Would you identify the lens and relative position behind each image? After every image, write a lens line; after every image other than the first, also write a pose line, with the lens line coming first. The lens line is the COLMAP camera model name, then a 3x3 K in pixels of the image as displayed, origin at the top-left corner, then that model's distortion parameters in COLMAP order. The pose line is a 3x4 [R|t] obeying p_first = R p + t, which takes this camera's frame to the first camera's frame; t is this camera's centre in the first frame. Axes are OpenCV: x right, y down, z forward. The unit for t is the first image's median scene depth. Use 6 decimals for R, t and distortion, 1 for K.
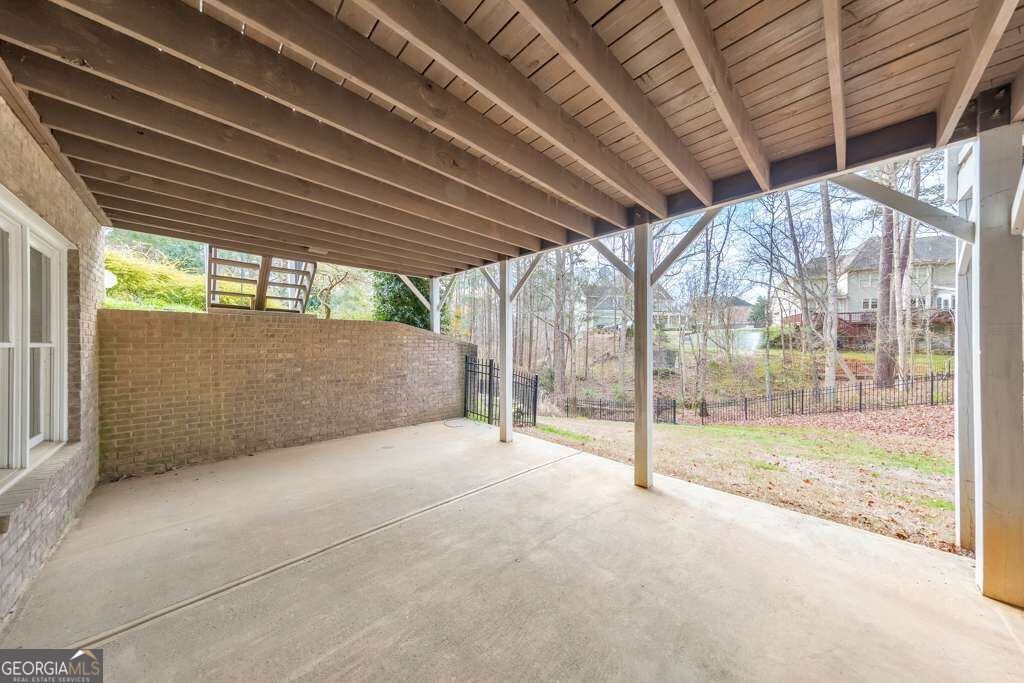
lens RADIAL K [[322.7, 0, 515.6], [0, 322.7, 344.6], [0, 0, 1]] dist [0.000117, -0.000047]
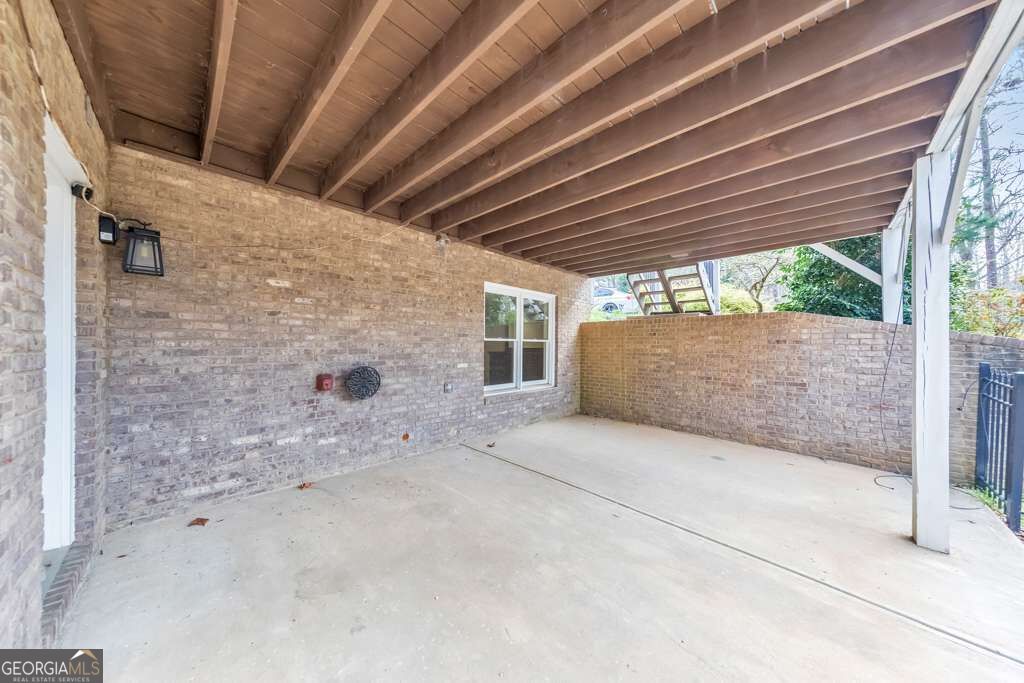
lens RADIAL K [[322.7, 0, 515.6], [0, 322.7, 345.3], [0, 0, 1]] dist [0.000117, -0.000047]
pose [[0.024107, 0.003713, -0.999702, 0.437425], [-0.009026, 0.999953, 0.003496, 0.014436], [0.999669, 0.008939, 0.024139, 0.405322]]
